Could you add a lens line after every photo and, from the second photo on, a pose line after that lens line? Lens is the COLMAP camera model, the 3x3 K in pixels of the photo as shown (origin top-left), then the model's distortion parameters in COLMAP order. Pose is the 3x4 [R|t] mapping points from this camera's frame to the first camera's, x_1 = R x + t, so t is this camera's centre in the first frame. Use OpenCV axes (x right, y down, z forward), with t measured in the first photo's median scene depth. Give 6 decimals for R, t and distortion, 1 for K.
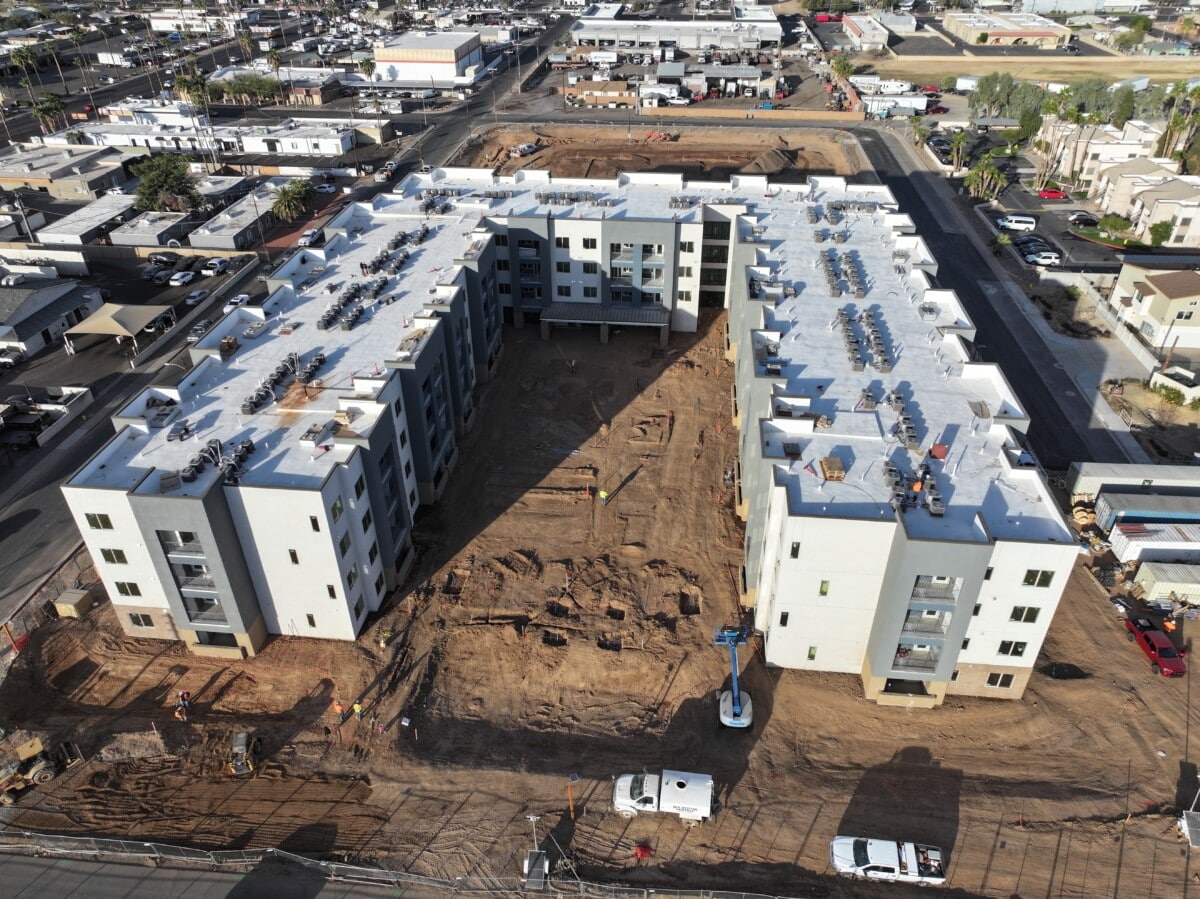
lens RADIAL K [[844.1, 0, 606.3], [0, 844.1, 453.1], [0, 0, 1]] dist [-0.002329, 0.020243]
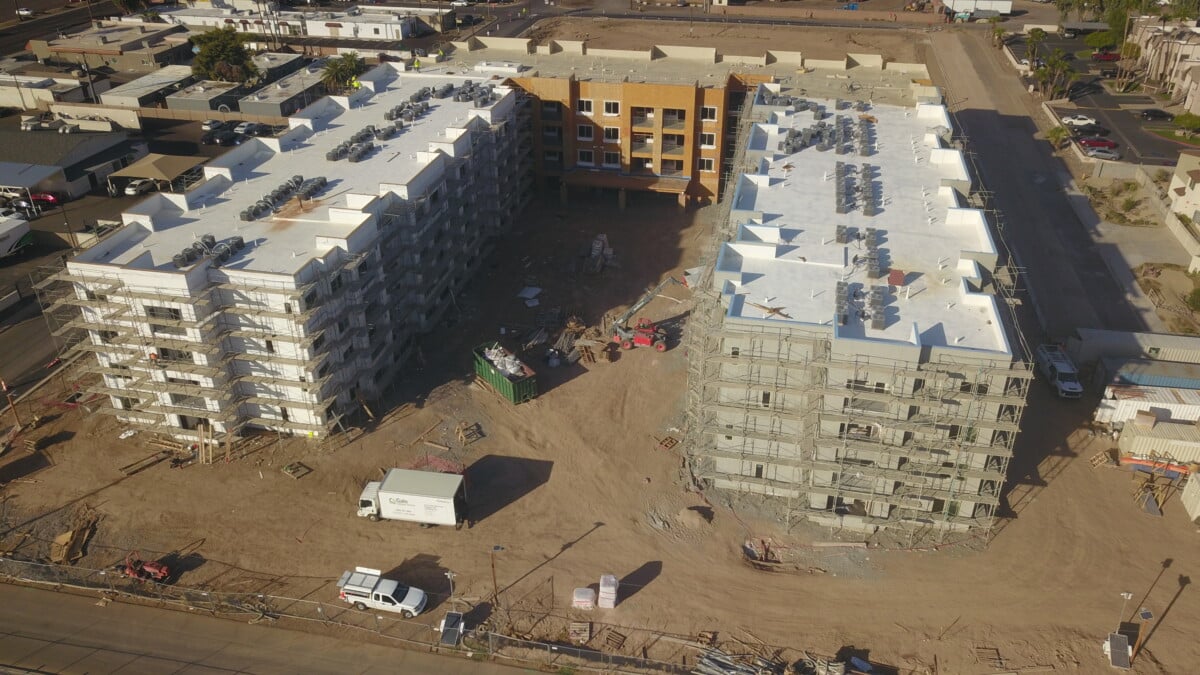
lens RADIAL K [[916.8, 0, 610.3], [0, 916.8, 340.4], [0, 0, 1]] dist [0.013494, -0.004869]
pose [[0.994238, 0.055592, -0.091650, 0.058975], [-0.061464, 0.996148, -0.062544, 0.059418], [0.087820, 0.067817, 0.993825, -0.040024]]
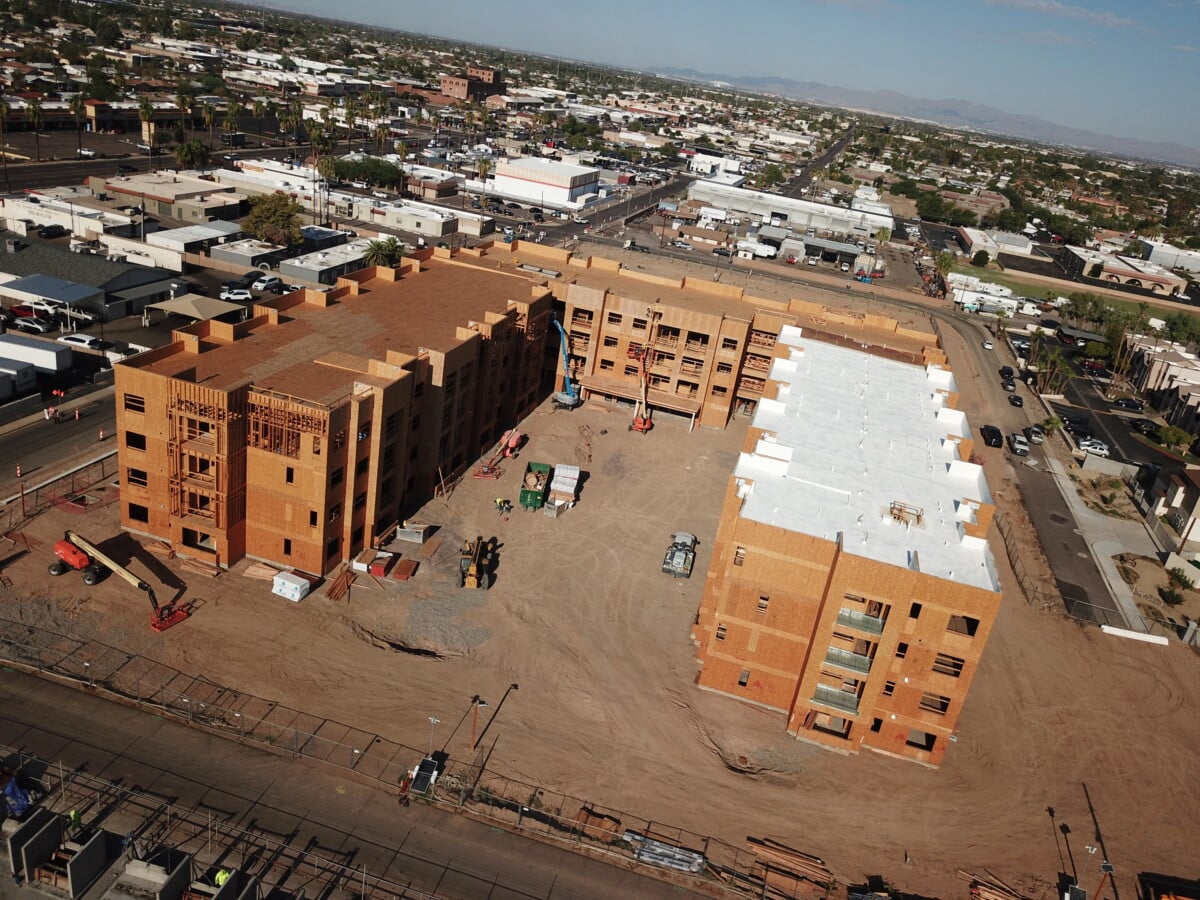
lens RADIAL K [[925.1, 0, 608.9], [0, 925.1, 447.8], [0, 0, 1]] dist [0.001995, -0.001127]
pose [[0.974407, 0.208531, -0.083939, 0.044810], [-0.221503, 0.954336, -0.200448, 0.086047], [0.038306, 0.213911, 0.976102, -0.056253]]
